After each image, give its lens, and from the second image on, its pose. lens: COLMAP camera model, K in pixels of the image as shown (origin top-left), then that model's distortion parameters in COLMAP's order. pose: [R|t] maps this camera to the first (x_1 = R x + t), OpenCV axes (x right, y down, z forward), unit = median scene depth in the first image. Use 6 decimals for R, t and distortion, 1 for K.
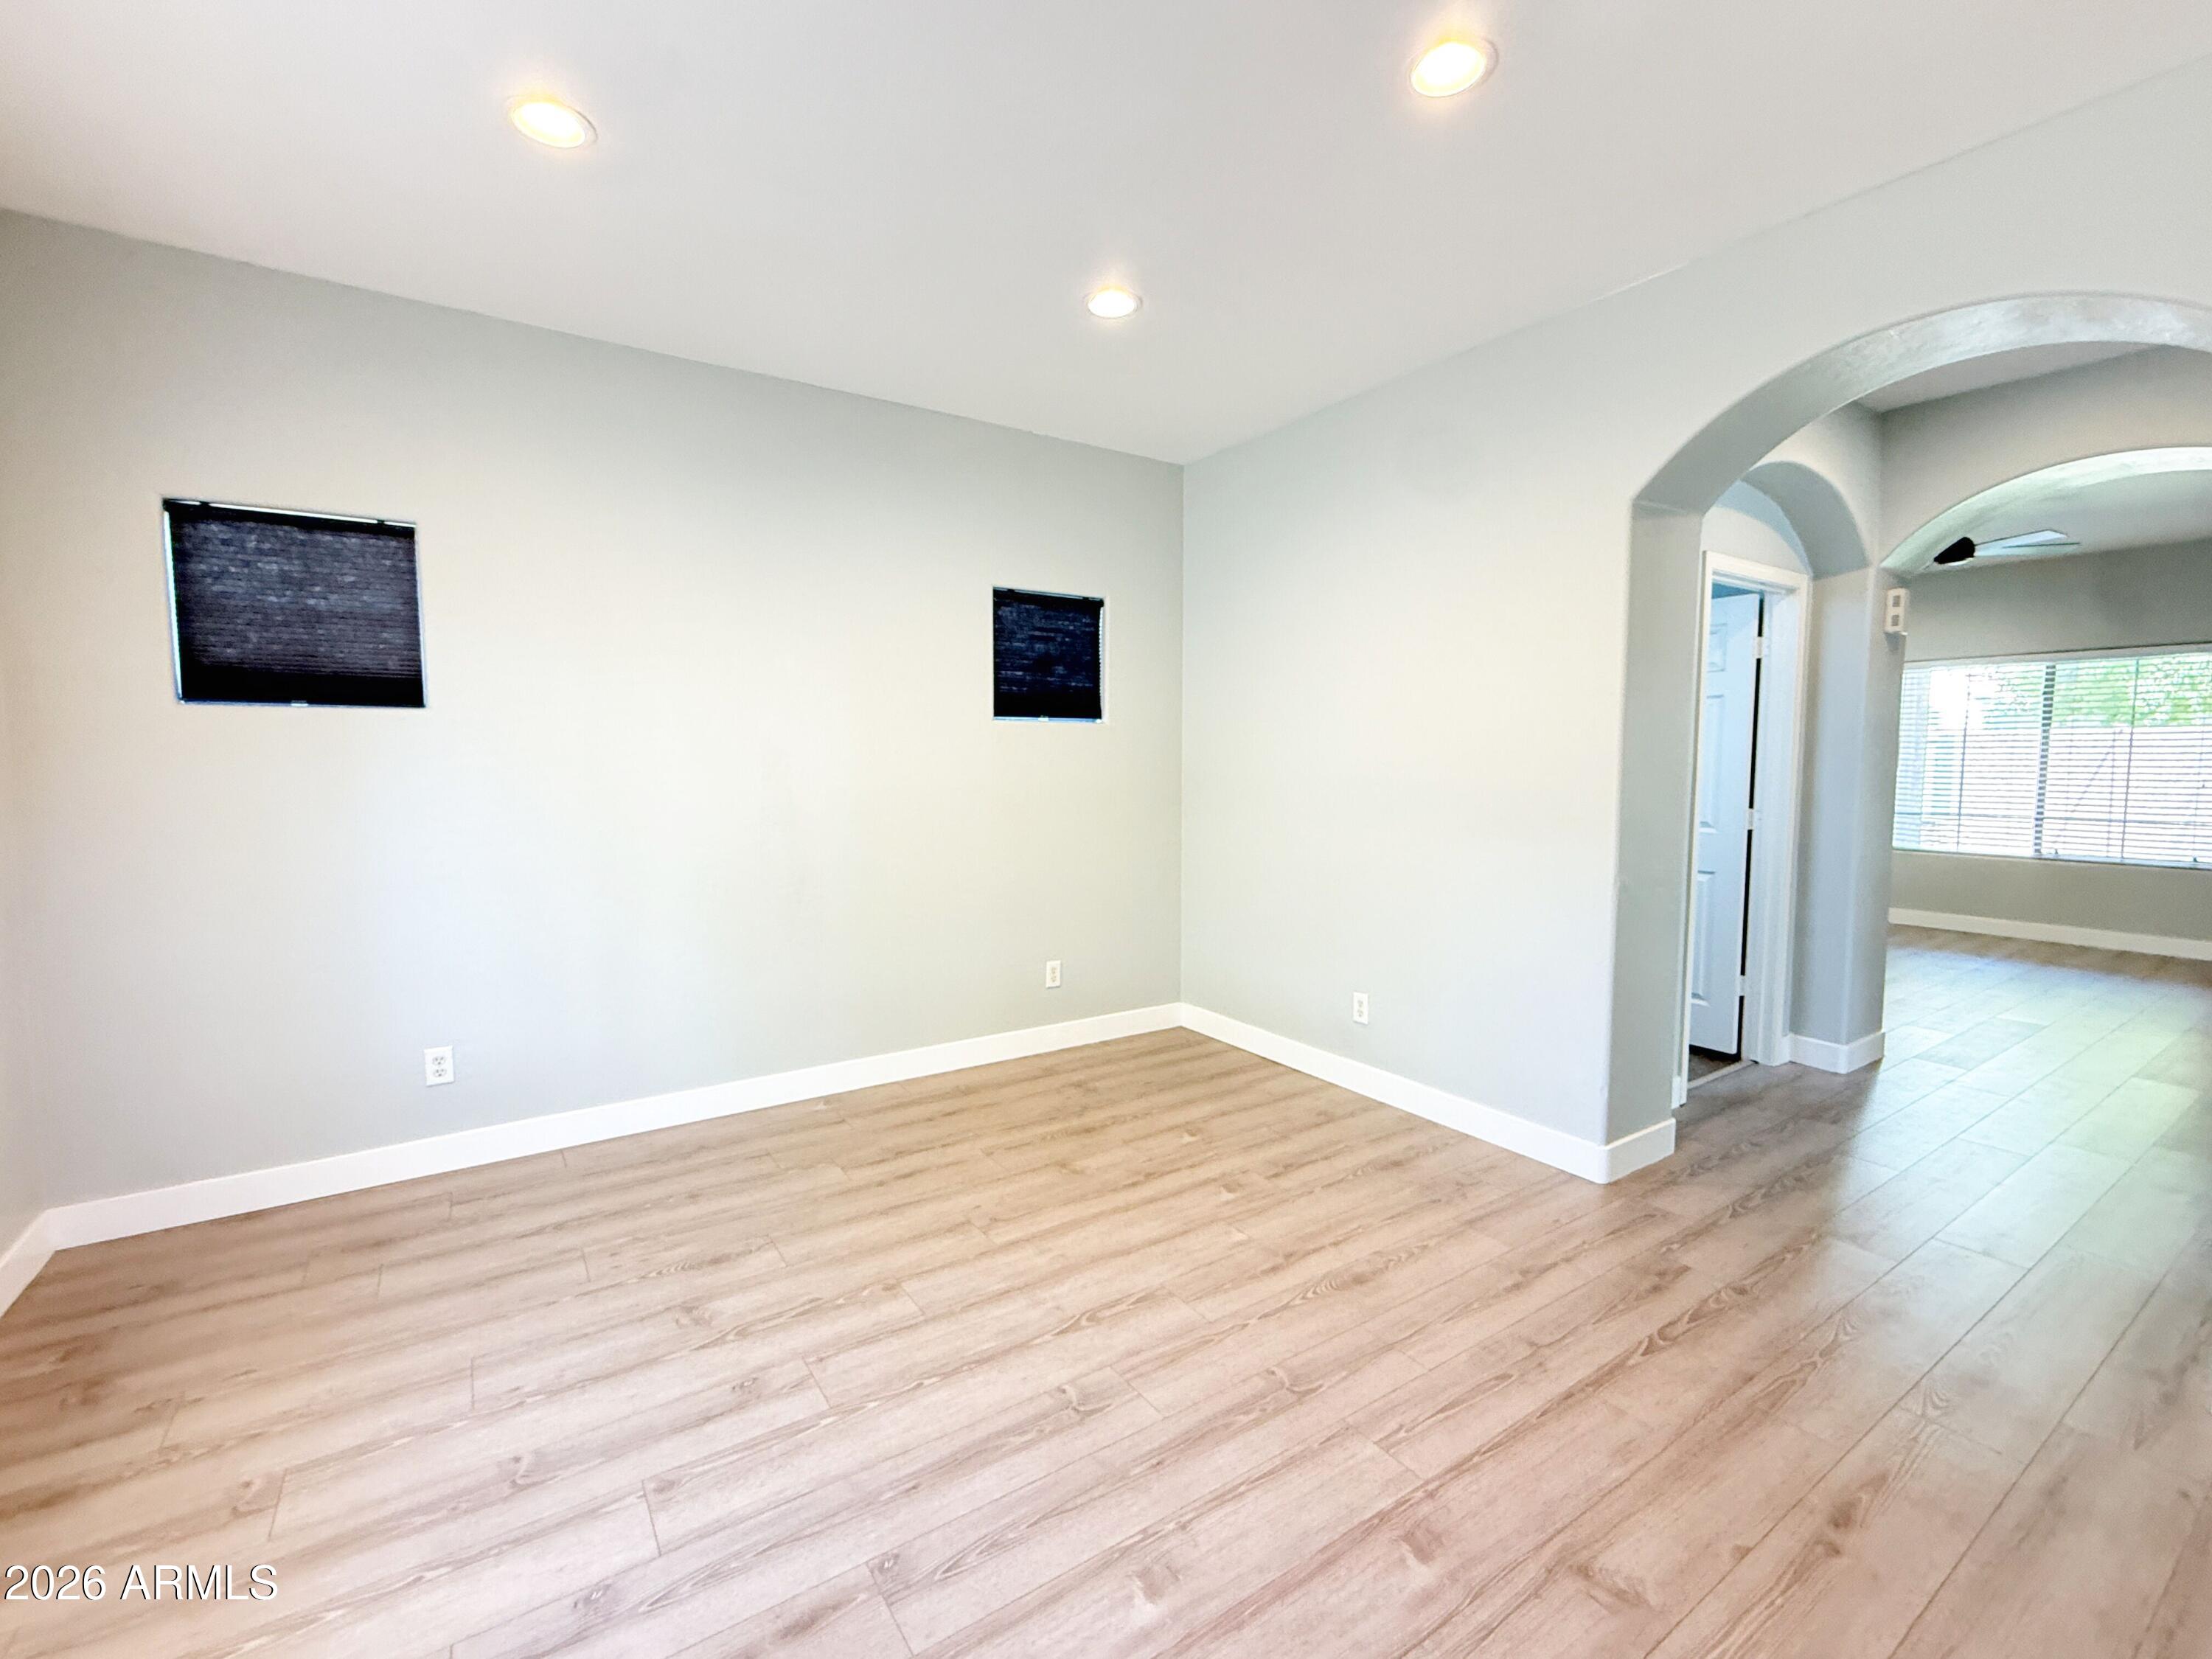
lens RADIAL K [[962.2, 0, 1102.8], [0, 962.2, 827.2], [0, 0, 1]] dist [-0.001123, 0.000353]
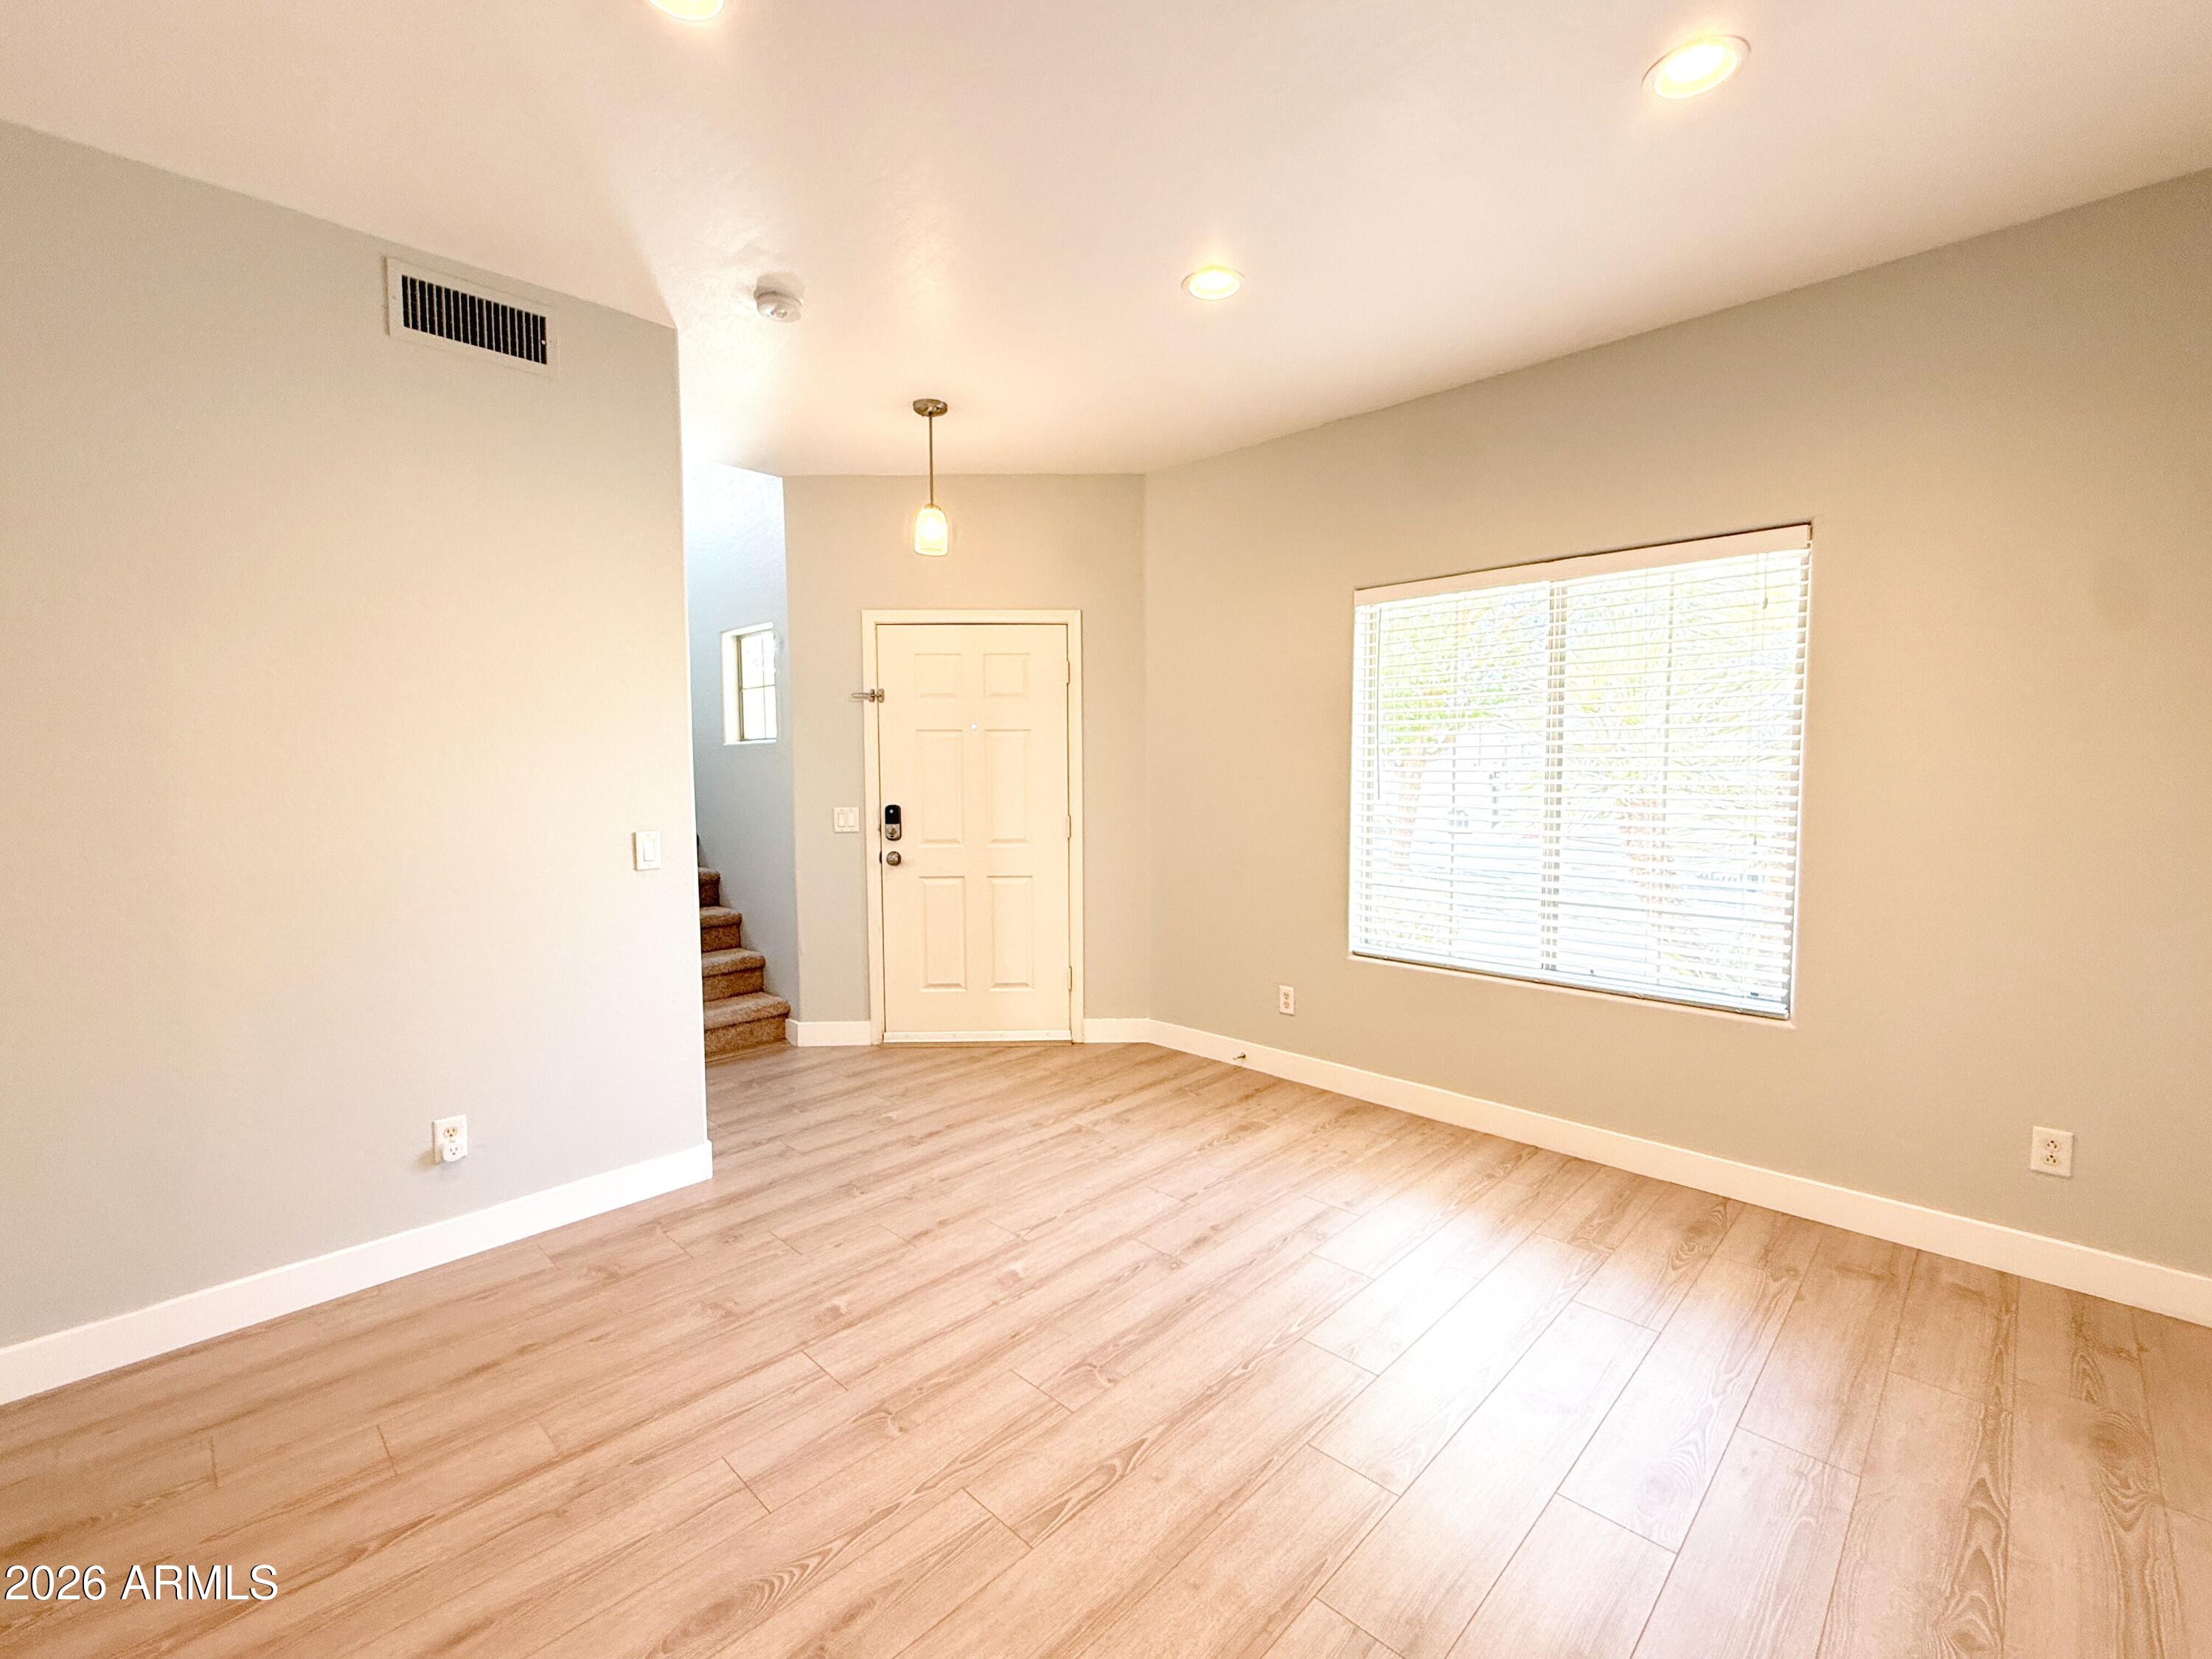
lens RADIAL K [[953.2, 0, 1106.0], [0, 953.2, 829.5], [0, 0, 1]] dist [-0.001119, 0.000110]
pose [[-0.978544, 0.017686, -0.205278, 0.124651], [-0.011773, 0.989881, 0.141408, -0.115392], [0.205702, 0.140791, -0.968434, 1.437577]]
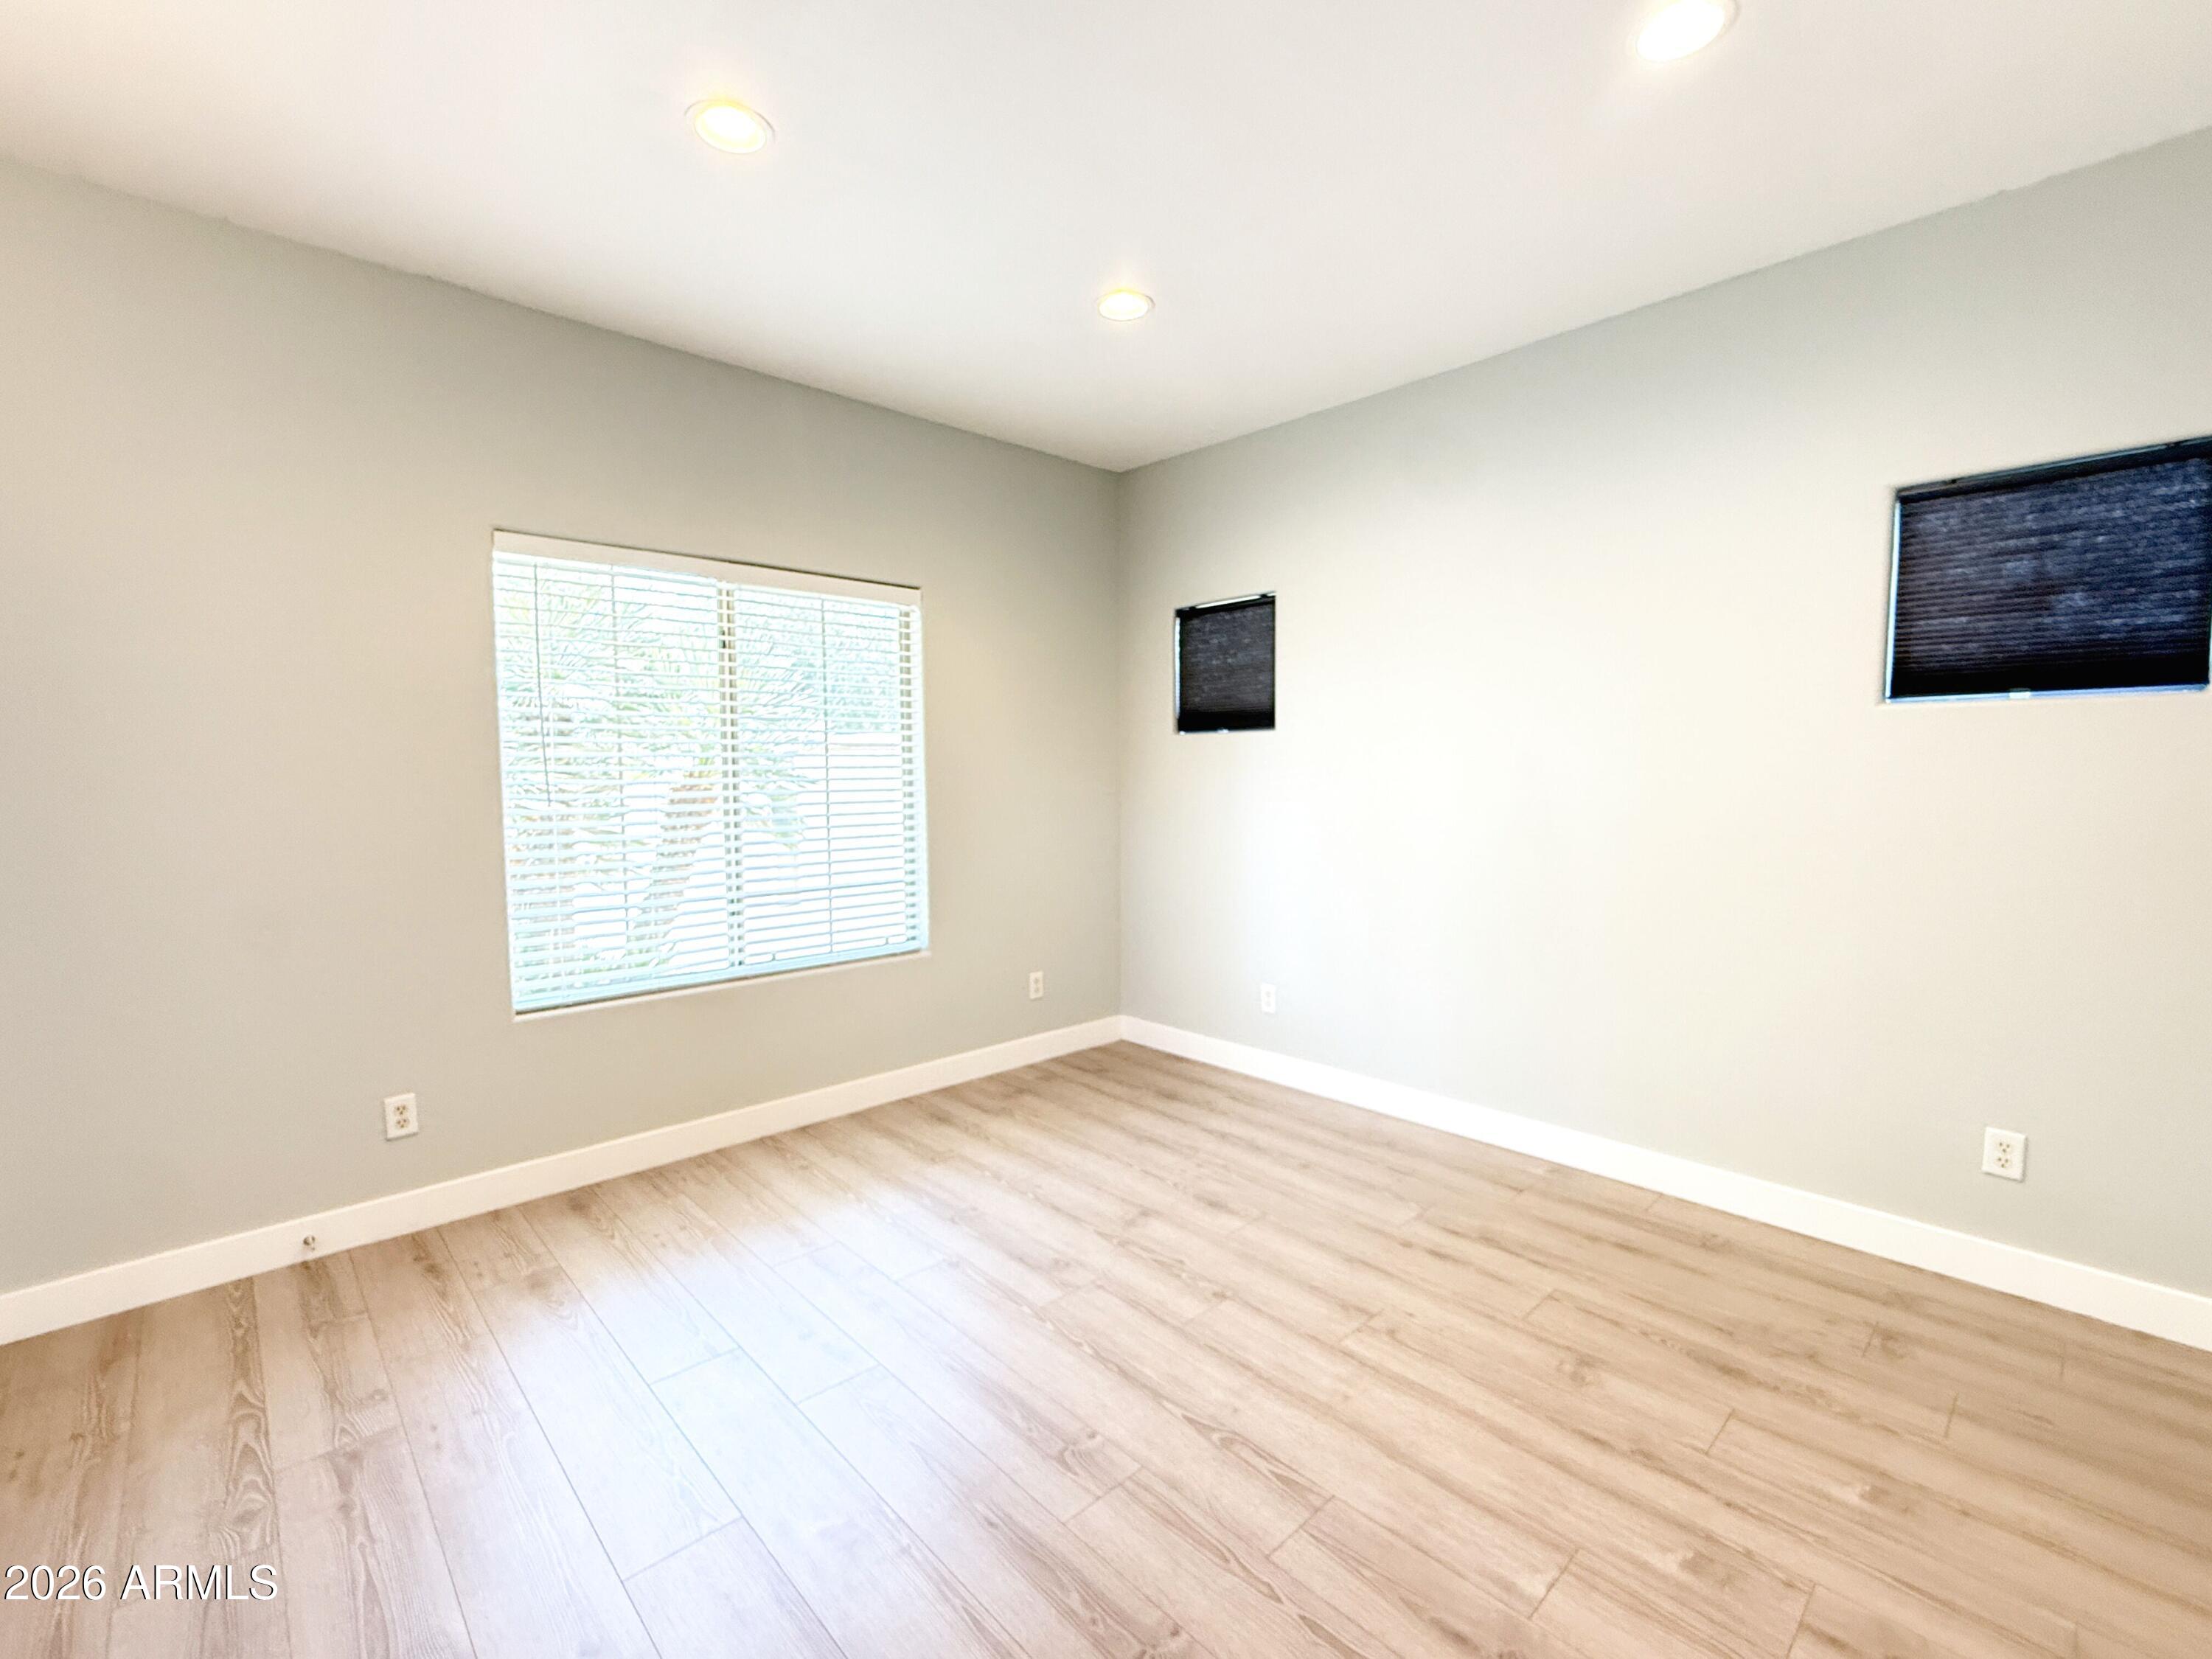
lens RADIAL K [[962.2, 0, 1102.8], [0, 962.2, 827.2], [0, 0, 1]] dist [-0.001123, 0.000353]
pose [[0.161213, 0.059809, -0.985106, 0.639469], [-0.069341, 0.996382, 0.049146, -0.041899], [0.984481, 0.060386, 0.164777, 0.613796]]
